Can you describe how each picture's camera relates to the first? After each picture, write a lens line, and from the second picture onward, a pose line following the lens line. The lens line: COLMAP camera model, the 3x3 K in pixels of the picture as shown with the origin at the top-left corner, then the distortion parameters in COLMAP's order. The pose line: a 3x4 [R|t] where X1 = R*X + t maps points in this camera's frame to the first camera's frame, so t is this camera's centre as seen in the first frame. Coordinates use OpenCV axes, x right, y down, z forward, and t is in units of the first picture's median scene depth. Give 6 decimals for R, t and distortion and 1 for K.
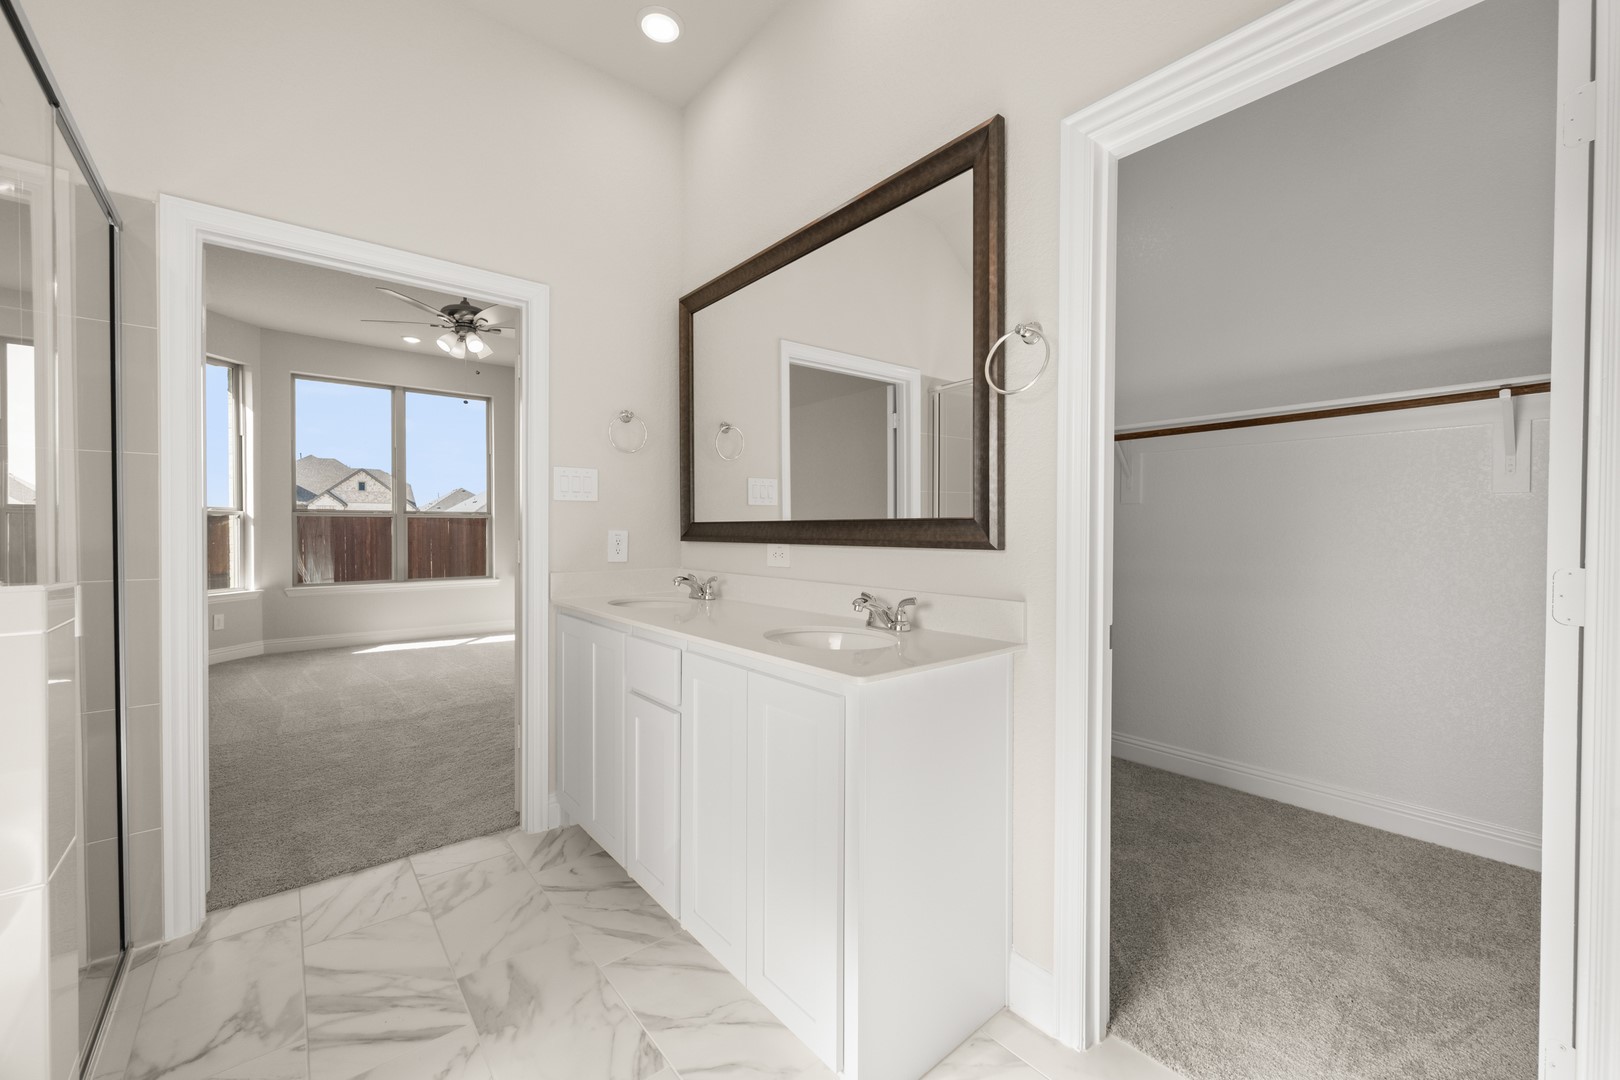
lens RADIAL K [[635.0, 0, 811.7], [0, 635.0, 537.9], [0, 0, 1]] dist [-0.001845, -0.000108]
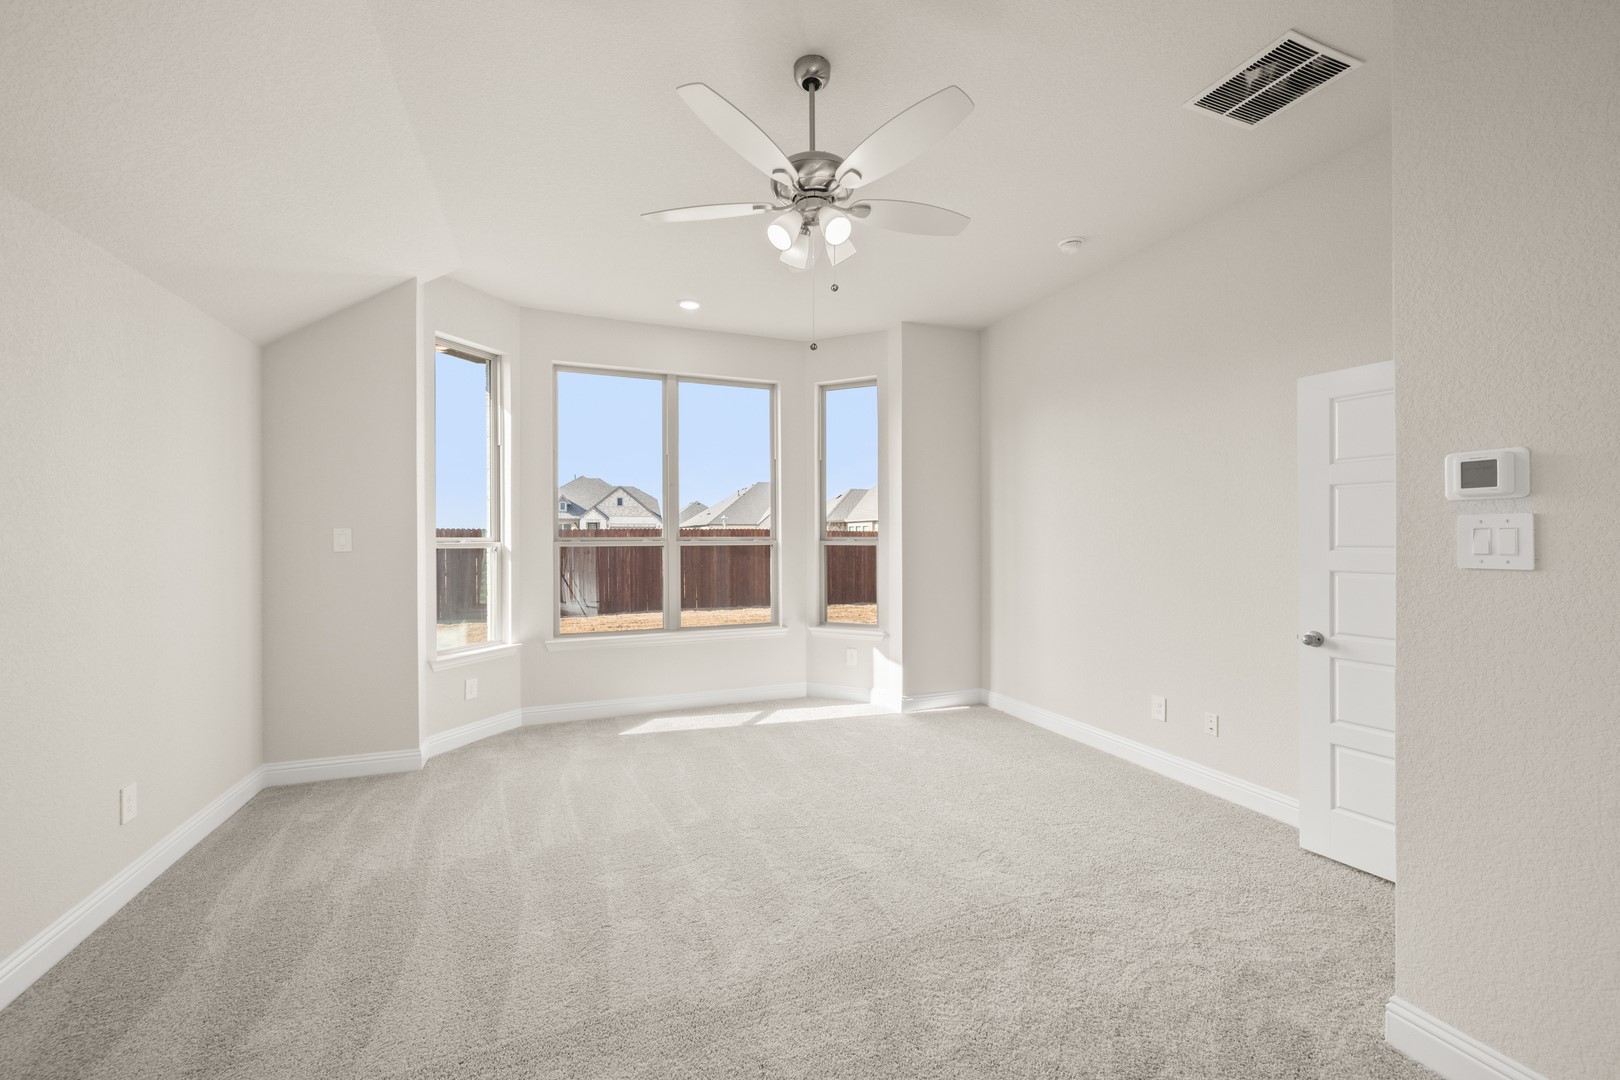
lens RADIAL K [[635.0, 0, 811.7], [0, 635.0, 537.9], [0, 0, 1]] dist [-0.001845, -0.000108]
pose [[0.948562, -0.004441, -0.316561, -0.250699], [0.000756, 0.999931, -0.011761, -0.033786], [0.316592, 0.010917, 0.948499, 0.333410]]
